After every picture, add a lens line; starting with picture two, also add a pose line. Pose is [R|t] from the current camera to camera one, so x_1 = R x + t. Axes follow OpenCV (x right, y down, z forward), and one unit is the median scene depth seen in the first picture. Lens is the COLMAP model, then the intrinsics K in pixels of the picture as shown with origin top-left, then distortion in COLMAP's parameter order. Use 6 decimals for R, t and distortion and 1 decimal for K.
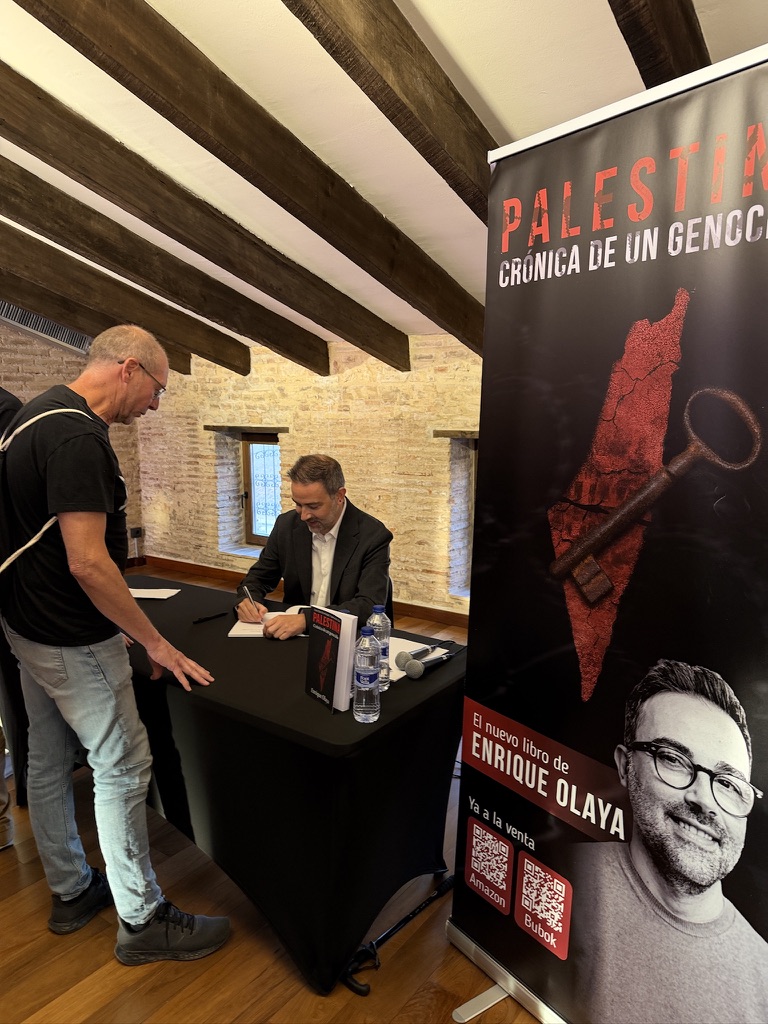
lens RADIAL K [[738.9, 0, 386.3], [0, 738.9, 511.5], [0, 0, 1]] dist [0.057252, -0.071128]
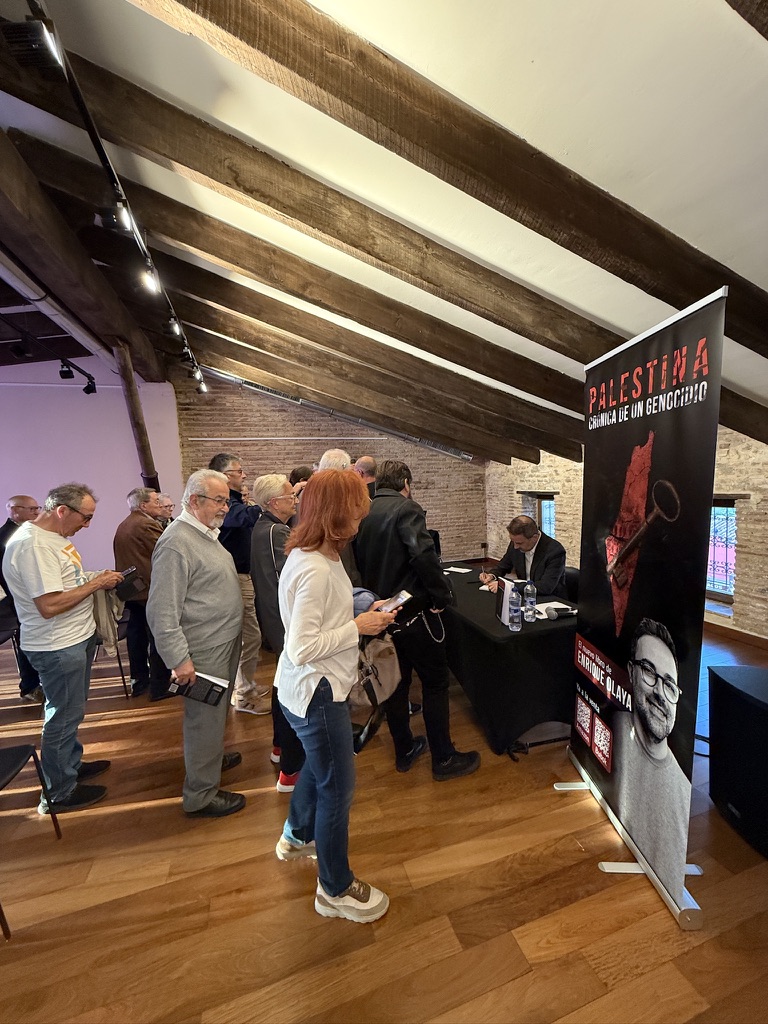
lens RADIAL K [[417.3, 0, 379.3], [0, 417.3, 511.4], [0, 0, 1]] dist [0.009449, -0.002432]
pose [[0.805670, 0.014051, -0.592198, 0.157720], [-0.049370, 0.997833, -0.043490, 0.000884], [0.590304, 0.064275, 0.804618, -0.107525]]
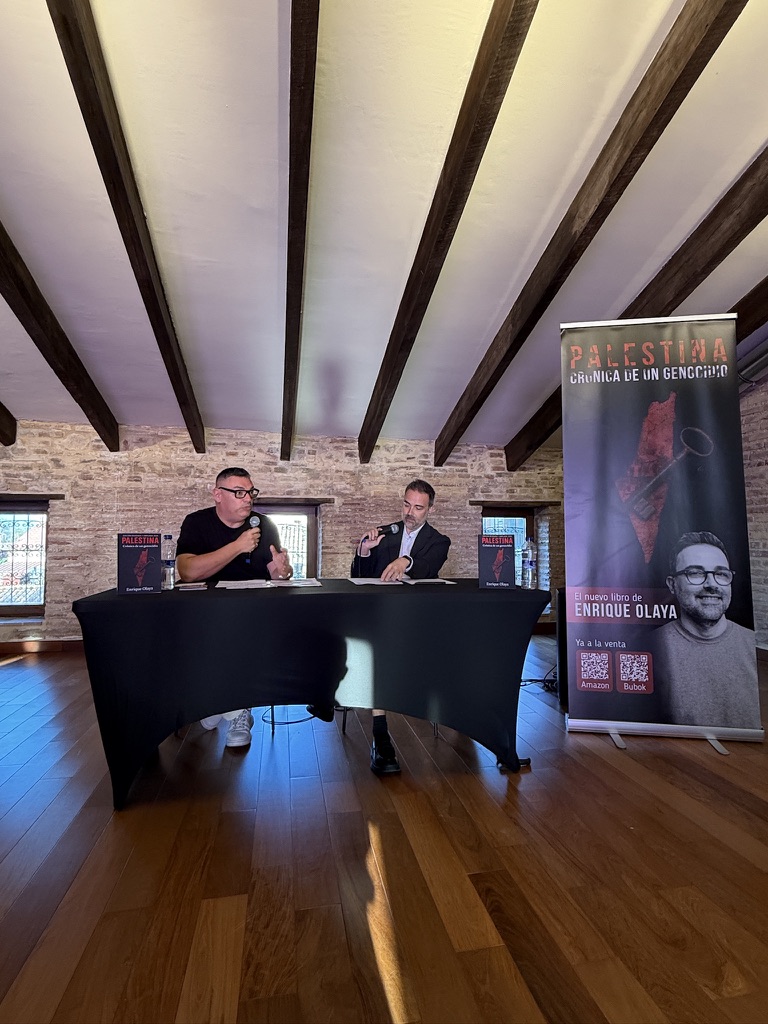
lens RADIAL K [[522.7, 0, 353.8], [0, 522.7, 508.4], [0, 0, 1]] dist [0.014755, -0.000109]
pose [[0.660176, 0.042755, 0.749893, -0.576830], [0.104081, 0.983540, -0.147706, 0.089583], [-0.743865, 0.175562, 0.644859, 0.234181]]
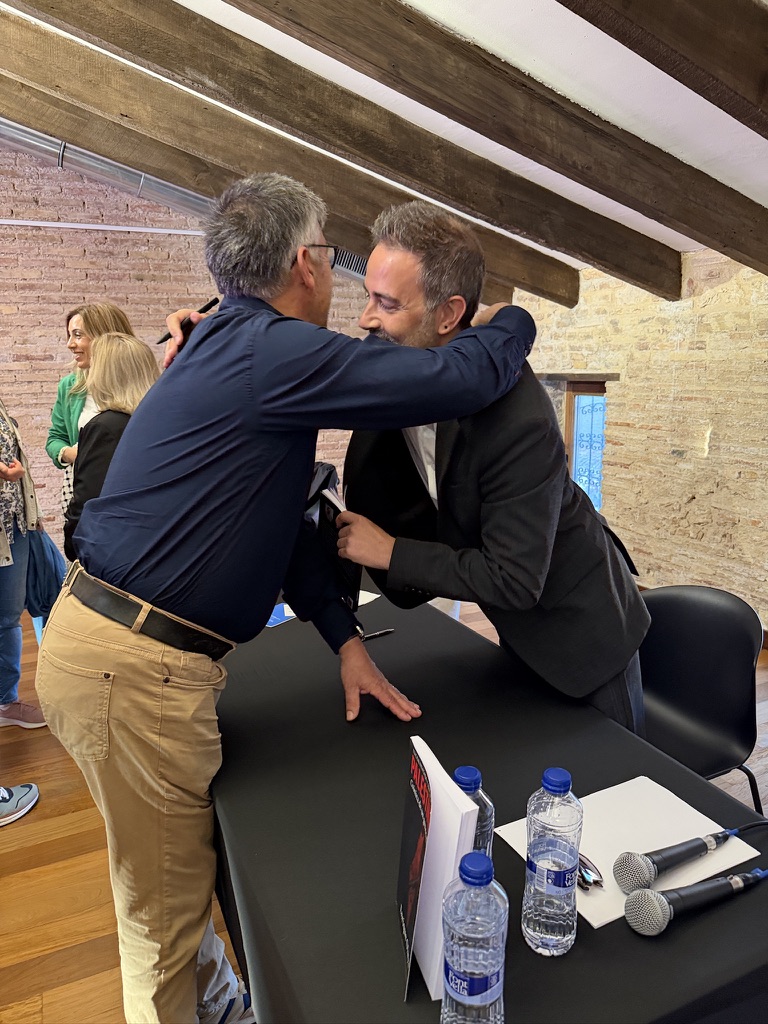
lens RADIAL K [[738.9, 0, 378.1], [0, 738.9, 513.1], [0, 0, 1]] dist [0.057252, -0.071128]
pose [[0.872377, 0.087760, -0.480892, 0.043070], [-0.054931, 0.995121, 0.081954, -0.025690], [0.485738, -0.045079, 0.872941, 0.266080]]
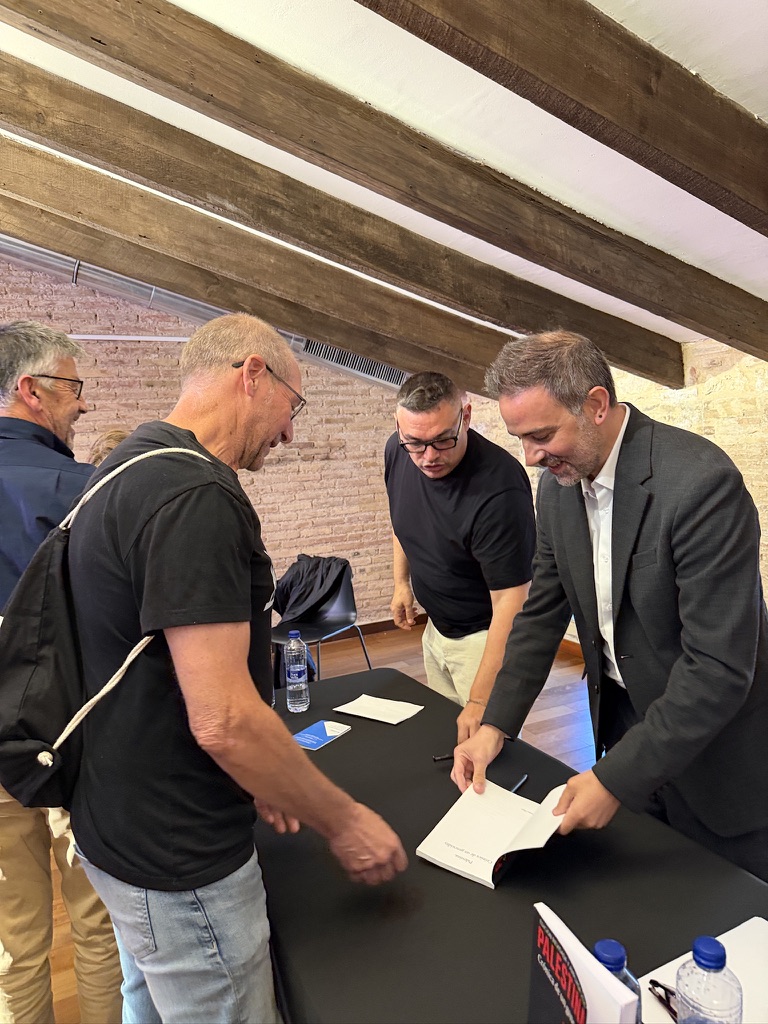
lens RADIAL K [[738.9, 0, 381.4], [0, 738.9, 501.3], [0, 0, 1]] dist [0.057252, -0.071128]
pose [[0.880535, -0.008200, -0.473910, 0.010888], [-0.016278, 0.998737, -0.047527, -0.038483], [0.473701, 0.049563, 0.879290, 0.261283]]
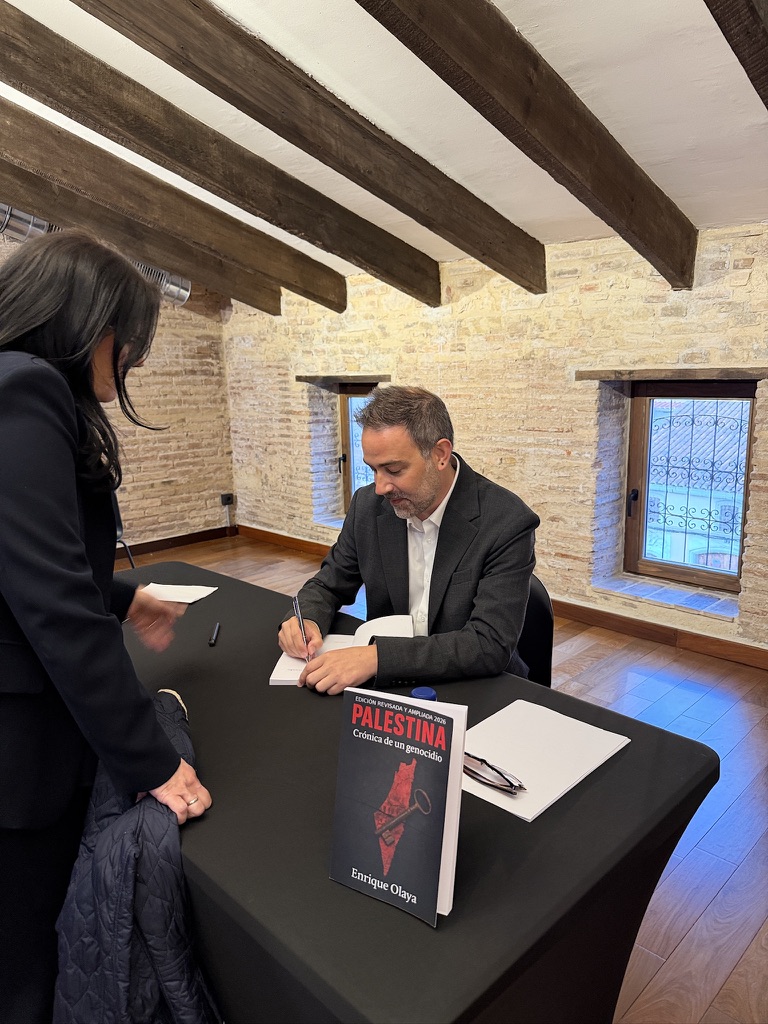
lens RADIAL K [[738.9, 0, 387.4], [0, 738.9, 519.2], [0, 0, 1]] dist [0.057252, -0.071128]
pose [[0.986918, 0.016113, -0.160415, -0.002218], [-0.006570, 0.998186, 0.059848, -0.003448], [0.161088, -0.058012, 0.985234, 0.240726]]
